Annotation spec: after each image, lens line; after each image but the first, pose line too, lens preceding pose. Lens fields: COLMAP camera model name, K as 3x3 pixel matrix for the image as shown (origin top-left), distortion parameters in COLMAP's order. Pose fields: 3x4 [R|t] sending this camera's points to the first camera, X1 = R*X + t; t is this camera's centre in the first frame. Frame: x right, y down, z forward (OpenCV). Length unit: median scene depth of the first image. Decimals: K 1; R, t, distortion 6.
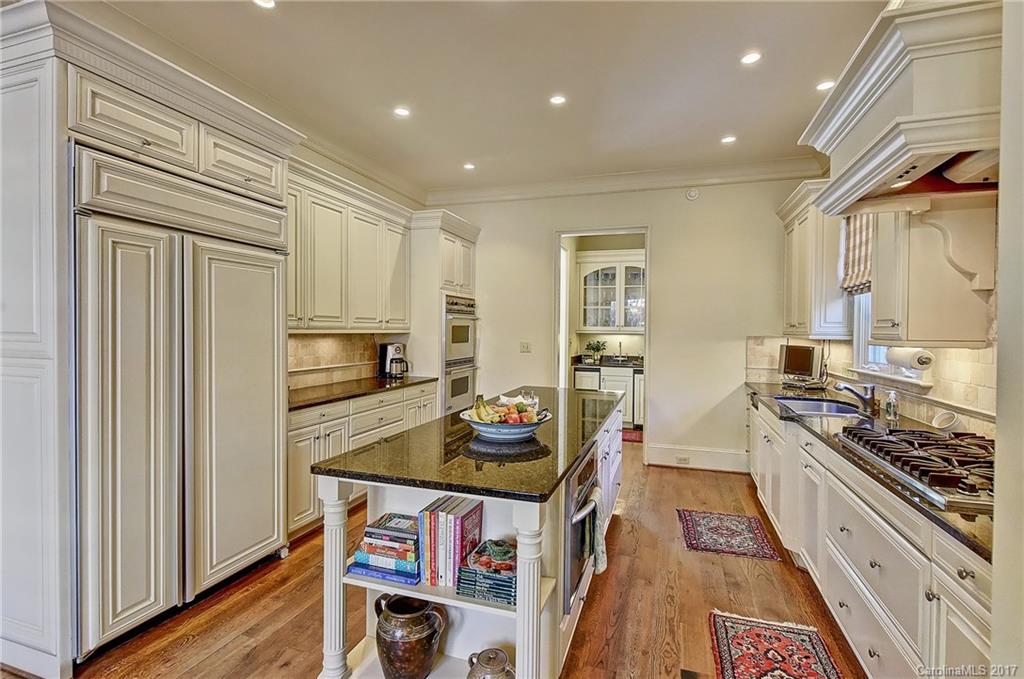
lens RADIAL K [[484.8, 0, 510.9], [0, 484.8, 336.3], [0, 0, 1]] dist [0.000970, 0.000043]
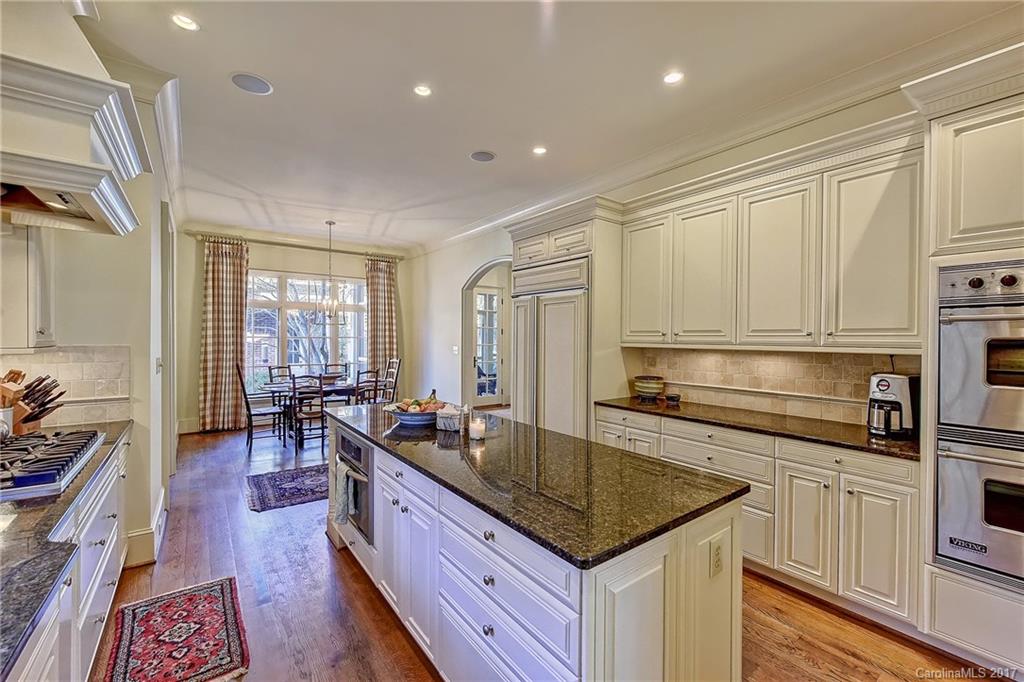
lens RADIAL K [[429.8, 0, 514.4], [0, 429.8, 340.5], [0, 0, 1]] dist [-0.004183, -0.000357]
pose [[-0.581371, -0.010714, -0.813568, 0.477542], [-0.027405, 0.999604, 0.006419, -0.016453], [0.813177, 0.026028, -0.581434, 1.122175]]
